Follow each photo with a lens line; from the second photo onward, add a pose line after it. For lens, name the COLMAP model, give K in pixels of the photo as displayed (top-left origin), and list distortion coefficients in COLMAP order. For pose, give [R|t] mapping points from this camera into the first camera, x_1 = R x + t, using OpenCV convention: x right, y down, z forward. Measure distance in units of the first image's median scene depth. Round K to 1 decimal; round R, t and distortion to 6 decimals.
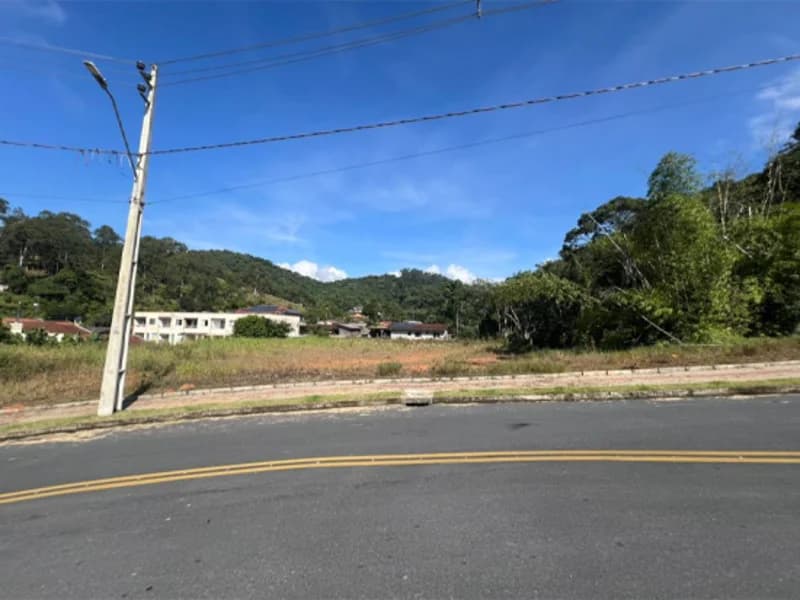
lens RADIAL K [[320.8, 0, 400.2], [0, 320.8, 300.2], [0, 0, 1]] dist [-0.001057, 0.001136]
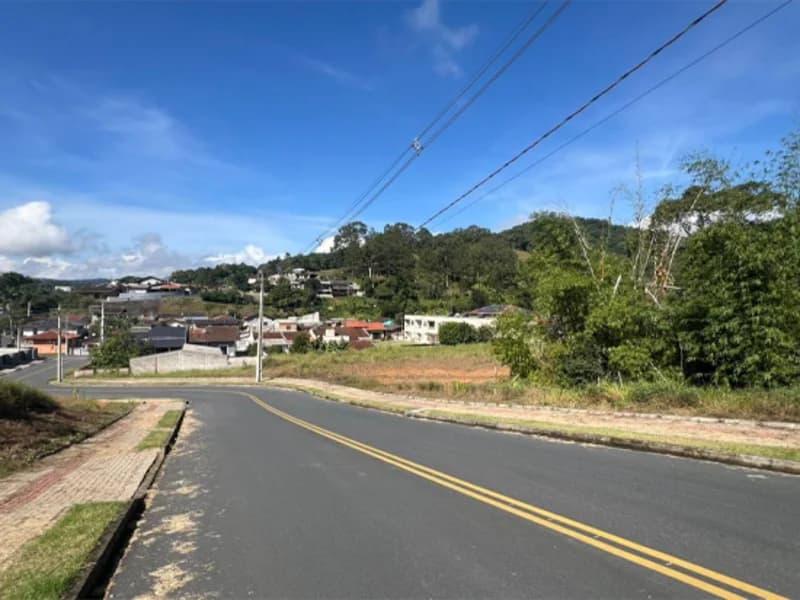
lens RADIAL K [[433.9, 0, 398.1], [0, 433.9, 300.2], [0, 0, 1]] dist [0.000396, 0.000835]
pose [[0.627984, -0.034645, -0.777455, 0.234221], [0.087414, 0.995827, 0.026231, -0.032707], [0.773302, -0.084433, 0.628391, -0.045305]]
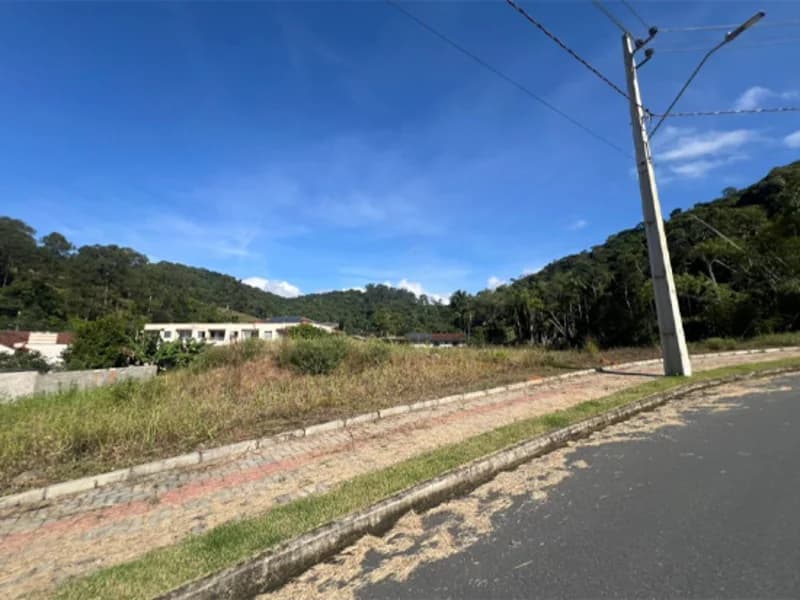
lens RADIAL K [[320.8, 0, 398.2], [0, 320.8, 300.9], [0, 0, 1]] dist [-0.001057, 0.001136]
pose [[0.991635, -0.005802, 0.128942, -0.114753], [0.011987, 0.998811, -0.047243, 0.010542], [-0.128514, 0.048394, 0.990526, 0.011117]]
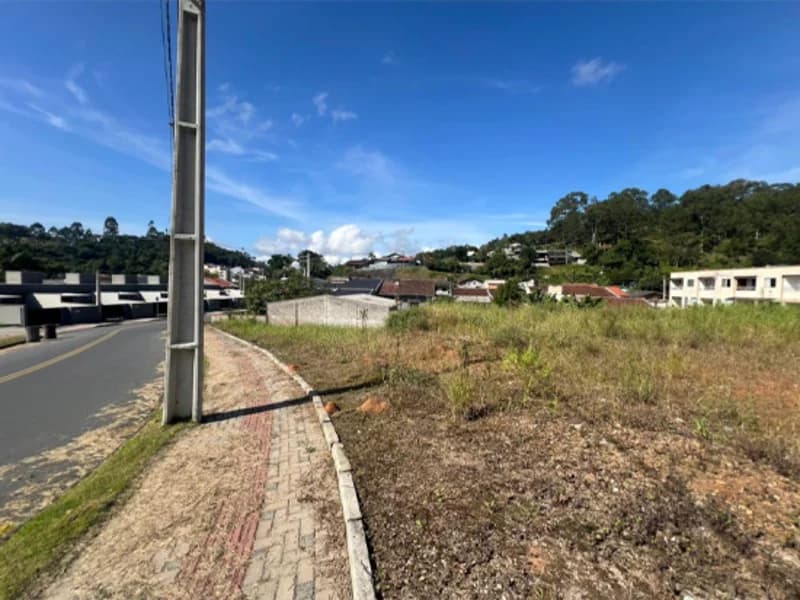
lens RADIAL K [[320.8, 0, 400.2], [0, 320.8, 303.2], [0, 0, 1]] dist [-0.001057, 0.001136]
pose [[0.112456, 0.032951, -0.993110, -0.020792], [0.082863, 0.995658, 0.042418, 0.010021], [0.990196, -0.087062, 0.109238, 0.080971]]
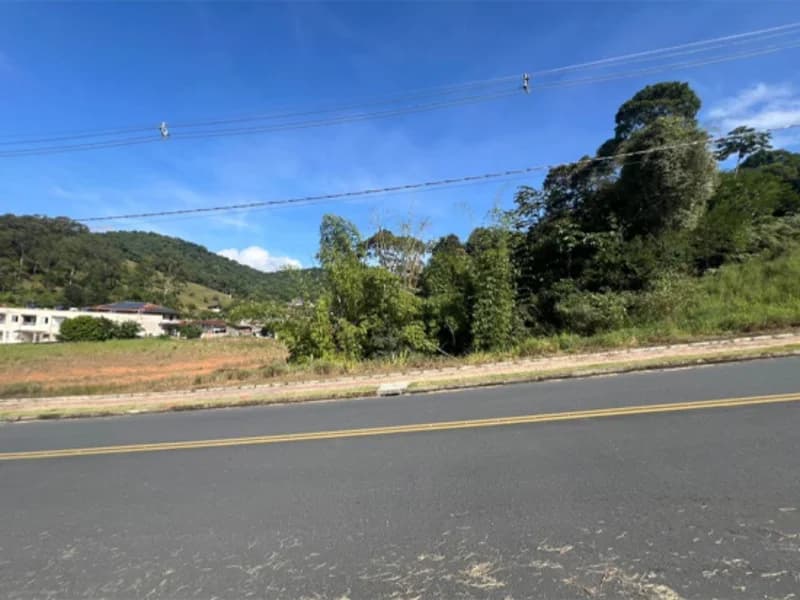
lens RADIAL K [[320.8, 0, 402.0], [0, 320.8, 299.2], [0, 0, 1]] dist [-0.001057, 0.001136]
pose [[0.988849, 0.034832, 0.144794, 0.131787], [-0.037352, 0.999194, 0.014722, -0.020038], [-0.144164, -0.019966, 0.989352, -0.041885]]
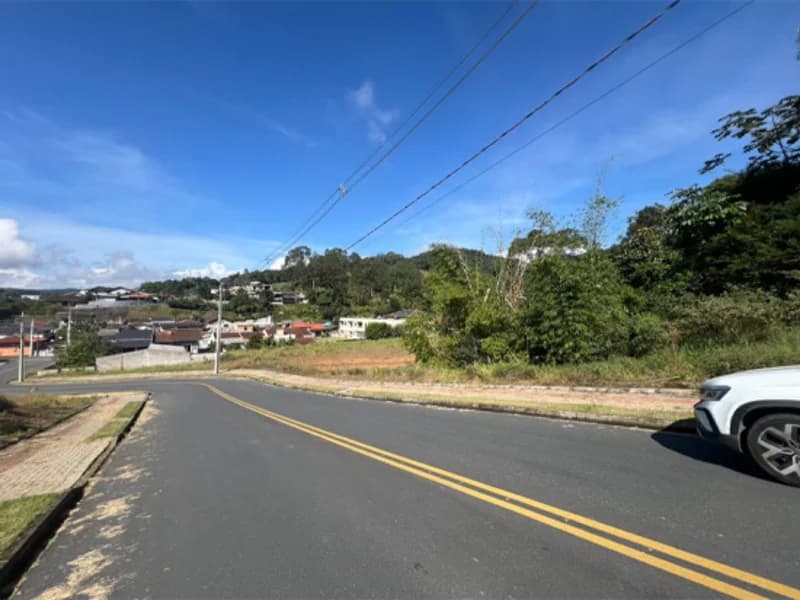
lens RADIAL K [[321.6, 0, 399.1], [0, 321.6, 299.0], [0, 0, 1]] dist [0.001372, -0.000204]
pose [[0.766407, -0.051633, -0.640277, 0.234540], [0.084100, 0.996250, 0.020328, -0.032548], [0.636827, -0.069427, 0.767875, -0.042858]]
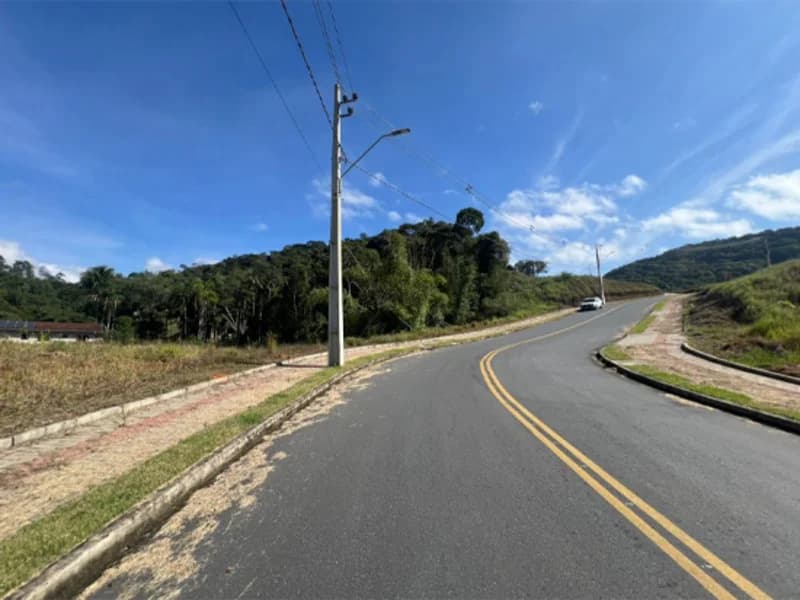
lens RADIAL K [[320.8, 0, 401.9], [0, 320.8, 300.6], [0, 0, 1]] dist [-0.001057, 0.001136]
pose [[0.464499, 0.098753, 0.880050, -0.119579], [-0.077608, 0.994479, -0.070631, 0.011424], [-0.882166, -0.035491, 0.469599, 0.018516]]
